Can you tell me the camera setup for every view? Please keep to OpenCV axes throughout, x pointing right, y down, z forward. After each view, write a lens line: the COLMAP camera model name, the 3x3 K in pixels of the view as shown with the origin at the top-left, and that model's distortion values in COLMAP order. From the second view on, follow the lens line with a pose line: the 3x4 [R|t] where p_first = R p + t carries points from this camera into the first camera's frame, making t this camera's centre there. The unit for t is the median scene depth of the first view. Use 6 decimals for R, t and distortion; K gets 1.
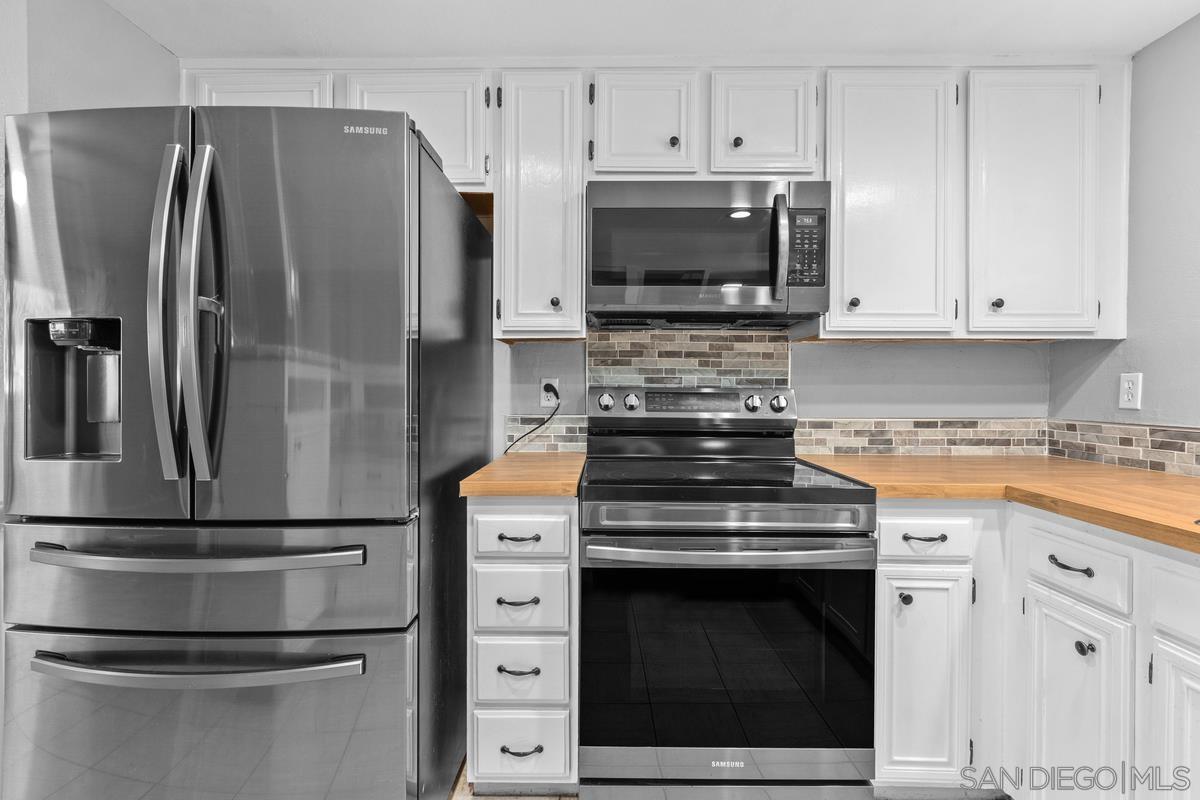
lens RADIAL K [[534.5, 0, 603.7], [0, 534.5, 392.0], [0, 0, 1]] dist [-0.001193, 0.000346]
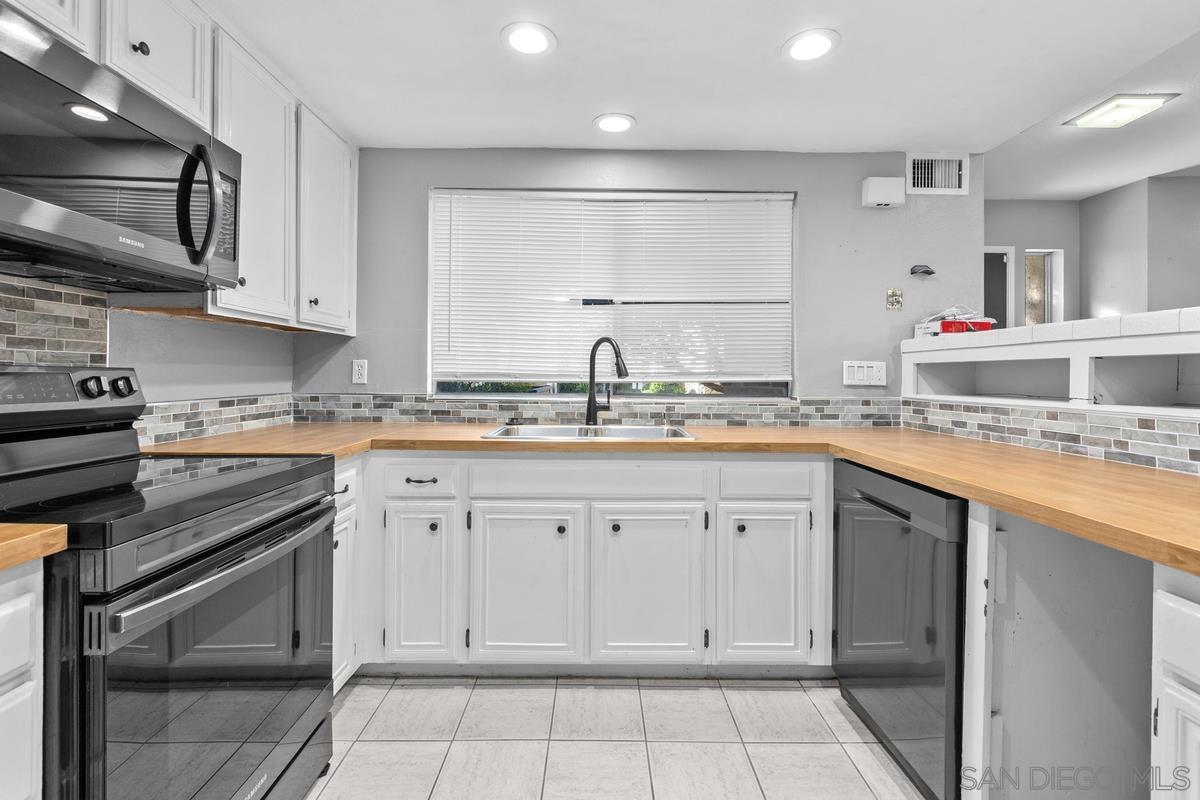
lens RADIAL K [[534.5, 0, 600.8], [0, 534.5, 374.3], [0, 0, 1]] dist [-0.001193, 0.000346]
pose [[-0.014200, -0.003250, 0.999894, -0.451680], [-0.002229, 0.999992, 0.003218, -0.000751], [-0.999897, -0.002183, -0.014207, 0.295966]]
